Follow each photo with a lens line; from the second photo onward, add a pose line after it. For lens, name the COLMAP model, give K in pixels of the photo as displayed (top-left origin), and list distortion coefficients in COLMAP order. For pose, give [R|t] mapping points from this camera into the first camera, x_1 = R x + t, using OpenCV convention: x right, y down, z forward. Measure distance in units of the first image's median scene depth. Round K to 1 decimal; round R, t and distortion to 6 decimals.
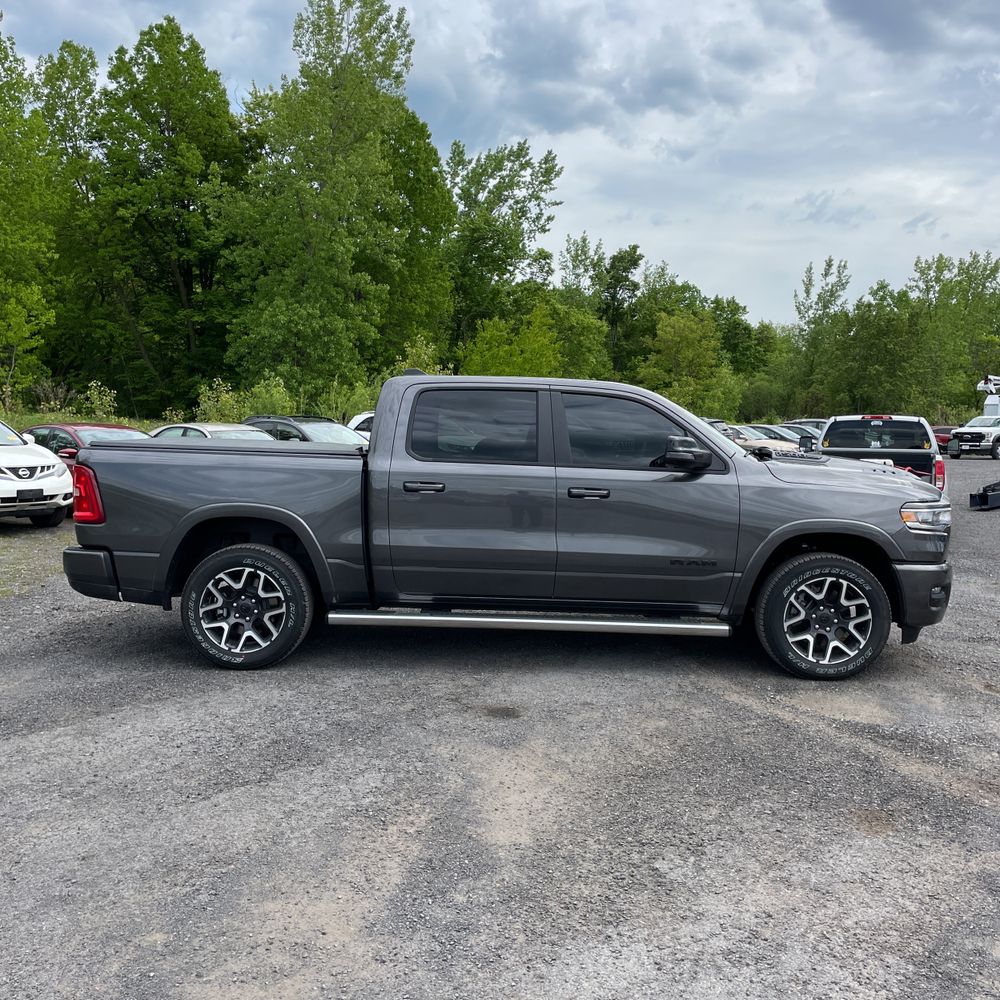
lens RADIAL K [[968.7, 0, 502.3], [0, 968.7, 496.7], [0, 0, 1]] dist [0.088461, -0.109305]
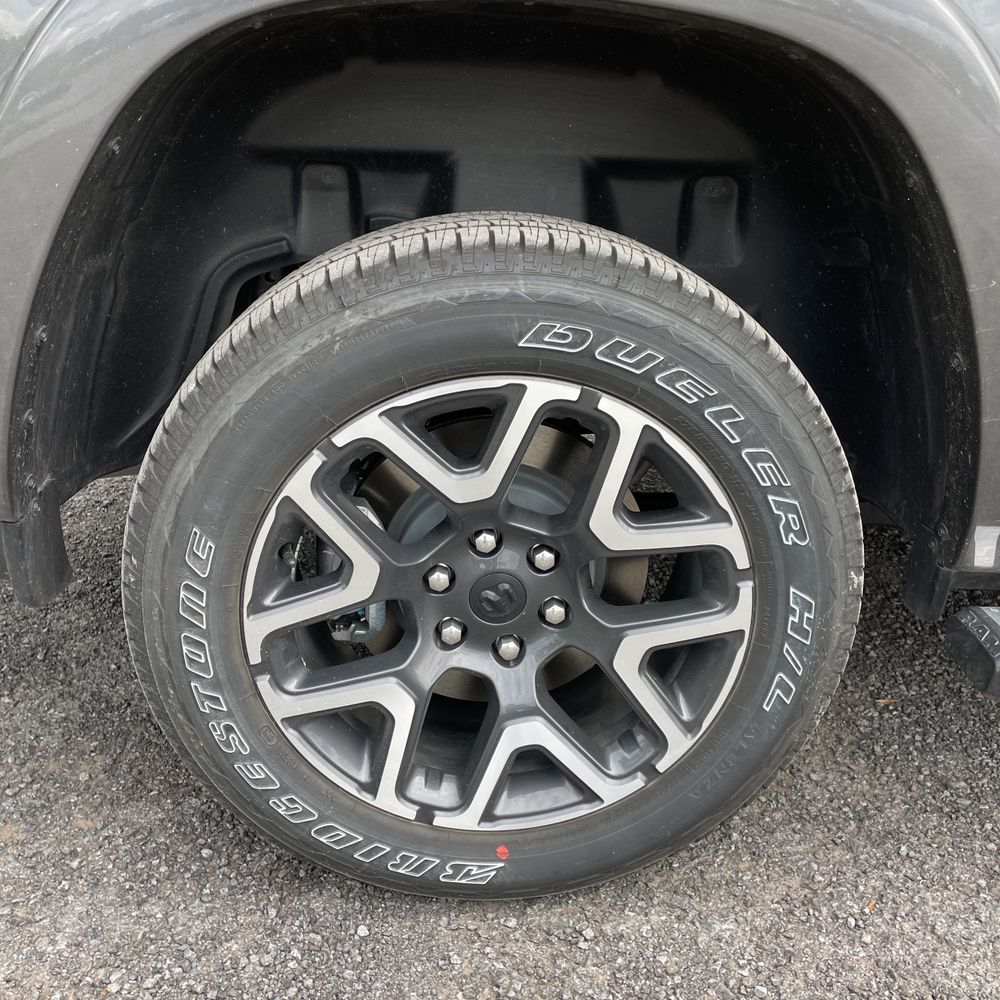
lens RADIAL K [[999.4, 0, 500.3], [0, 999.4, 490.6], [0, 0, 1]] dist [0.051074, -0.067728]
pose [[0.997293, -0.012558, 0.072455, -0.031386], [-0.010260, 0.951909, 0.306208, 0.004648], [-0.072816, -0.306122, 0.949203, 0.094869]]
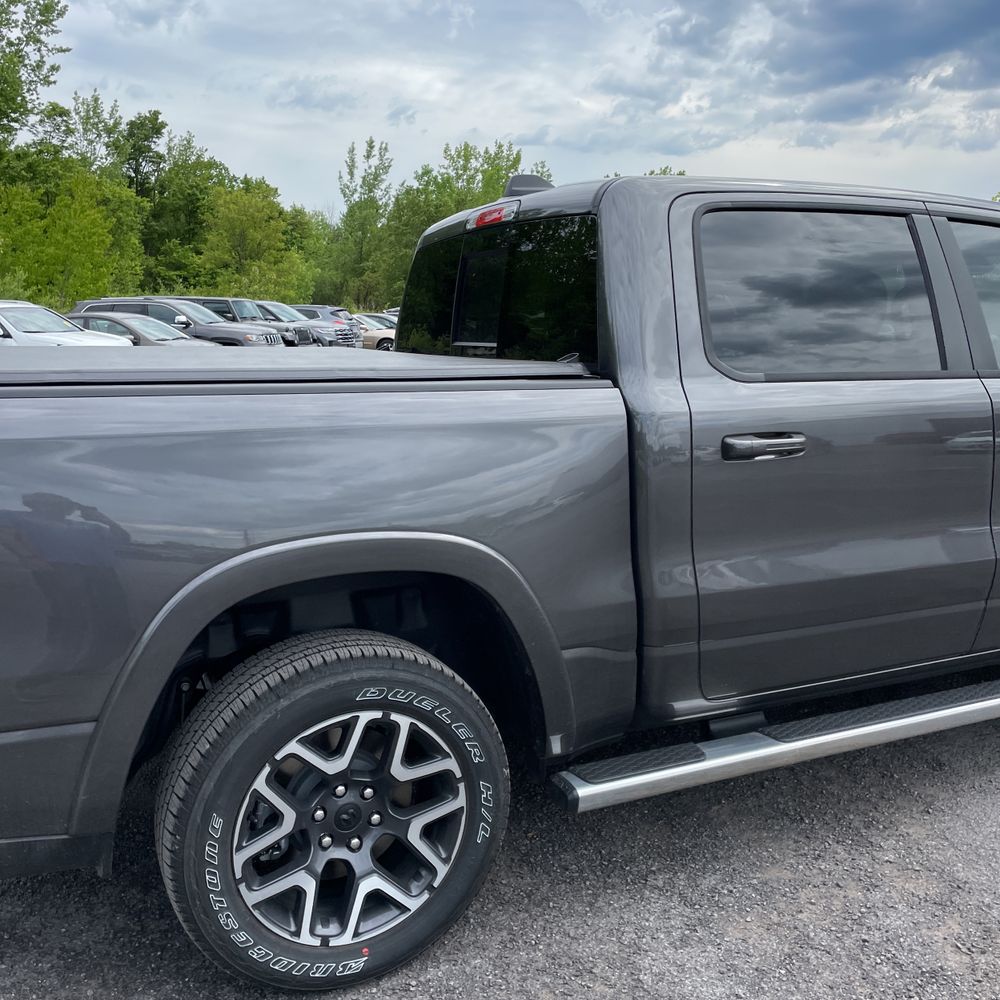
lens RADIAL K [[991.3, 0, 488.7], [0, 991.3, 487.5], [0, 0, 1]] dist [0.097902, -0.130755]
pose [[0.898780, -0.098328, 0.427230, -0.041313], [0.056833, 0.992432, 0.108848, -0.005032], [-0.434700, -0.073550, 0.897567, 0.074226]]
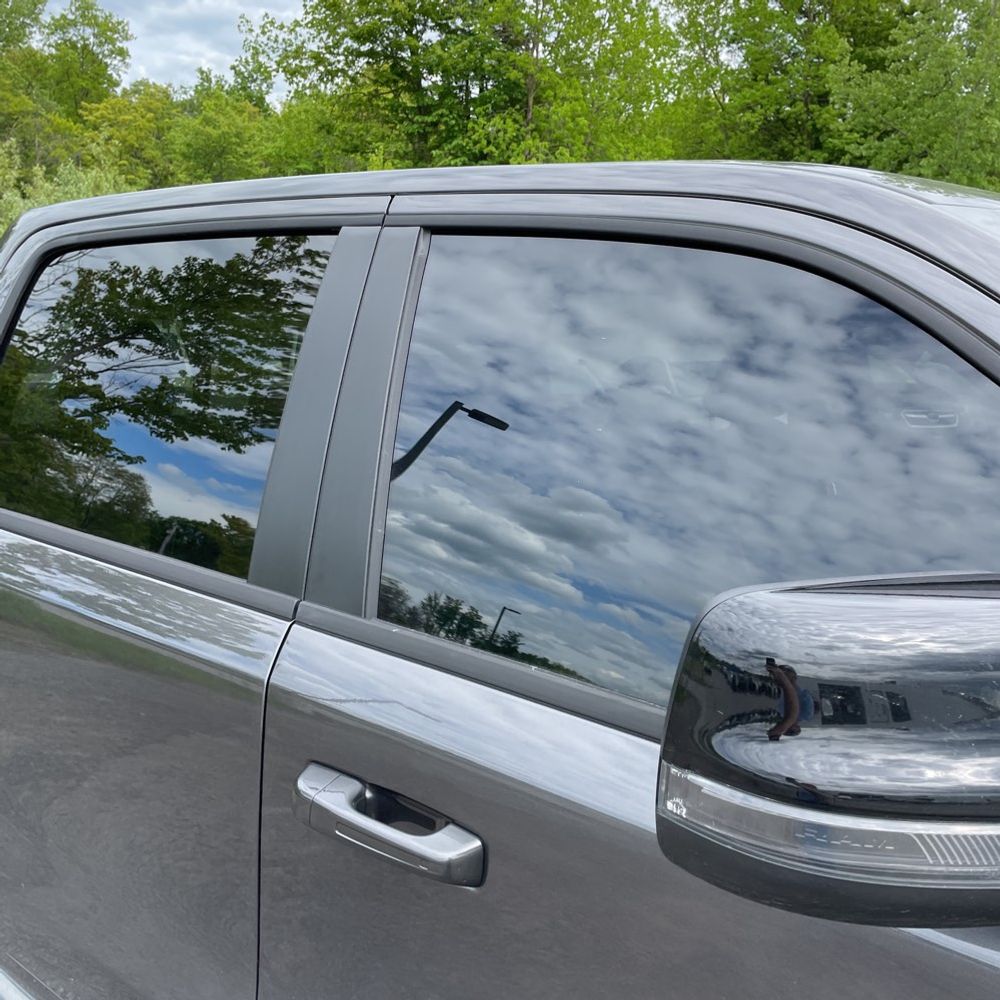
lens RADIAL K [[999.4, 0, 500.3], [0, 999.4, 490.6], [0, 0, 1]] dist [0.051074, -0.067728]
pose [[0.797438, 0.094858, -0.595898, 0.022291], [-0.055562, 0.994914, 0.084021, -0.008476], [0.600837, -0.033892, 0.798652, 0.097415]]
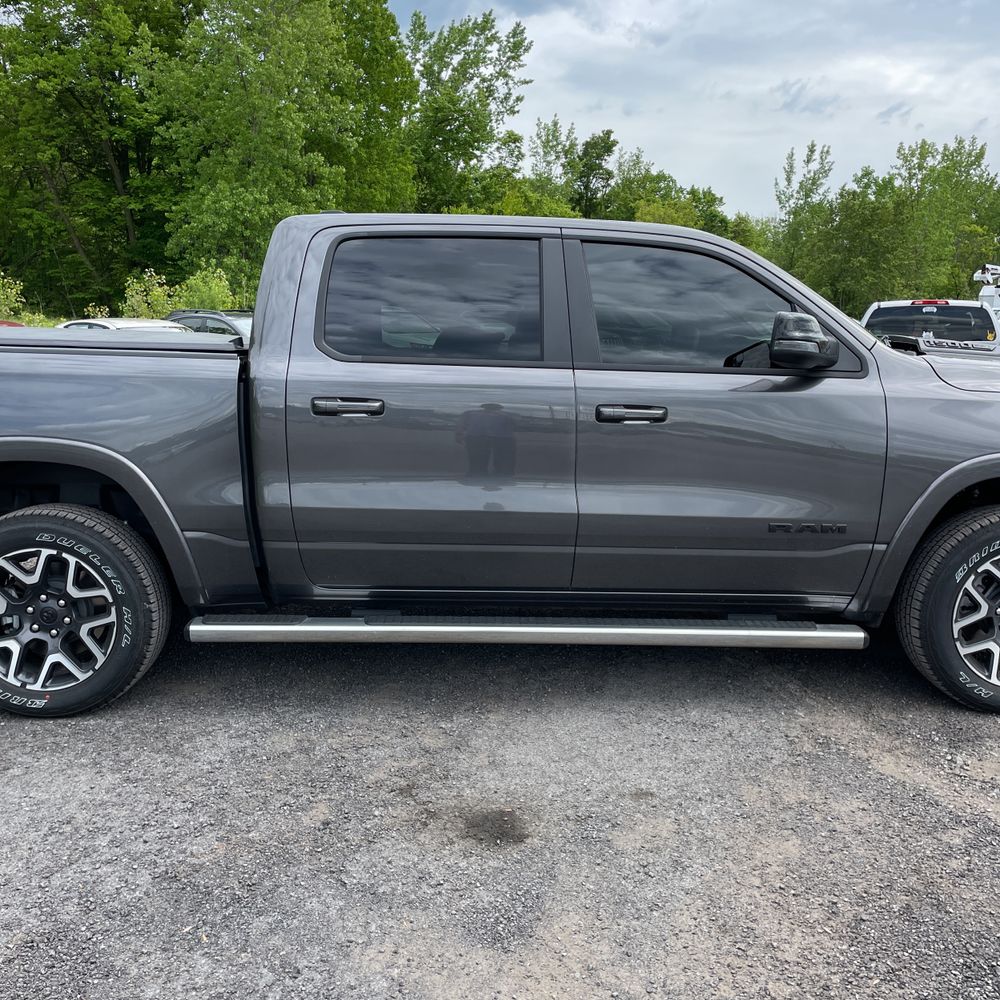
lens RADIAL K [[981.2, 0, 513.4], [0, 981.2, 484.1], [0, 0, 1]] dist [0.090709, -0.112182]
pose [[0.999073, -0.014955, 0.040358, -0.000741], [0.011397, 0.996145, 0.086981, -0.001526], [-0.041504, -0.086440, 0.995392, 0.045168]]
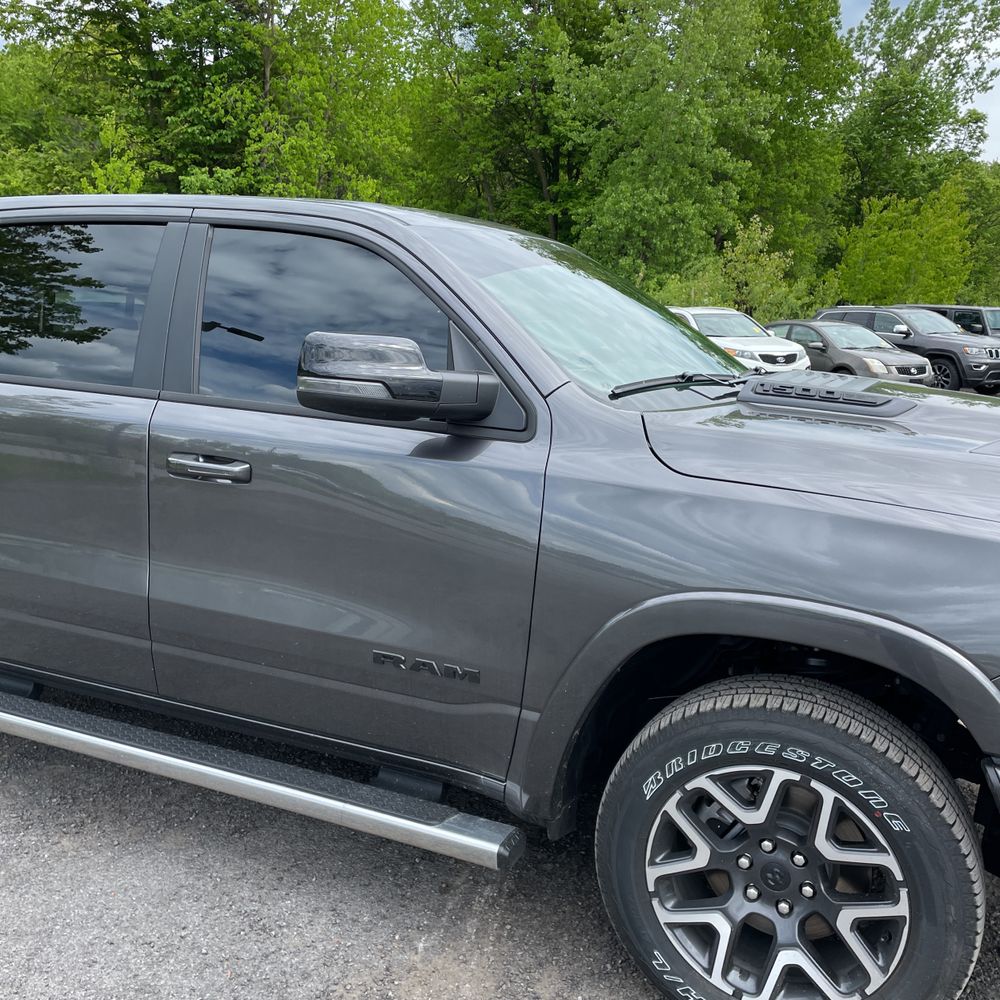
lens RADIAL K [[999.4, 0, 500.3], [0, 999.4, 490.6], [0, 0, 1]] dist [0.051074, -0.067728]
pose [[0.919334, 0.075458, -0.386175, 0.041121], [-0.041003, 0.994468, 0.096706, -0.004484], [0.391336, -0.073071, 0.917342, 0.072587]]
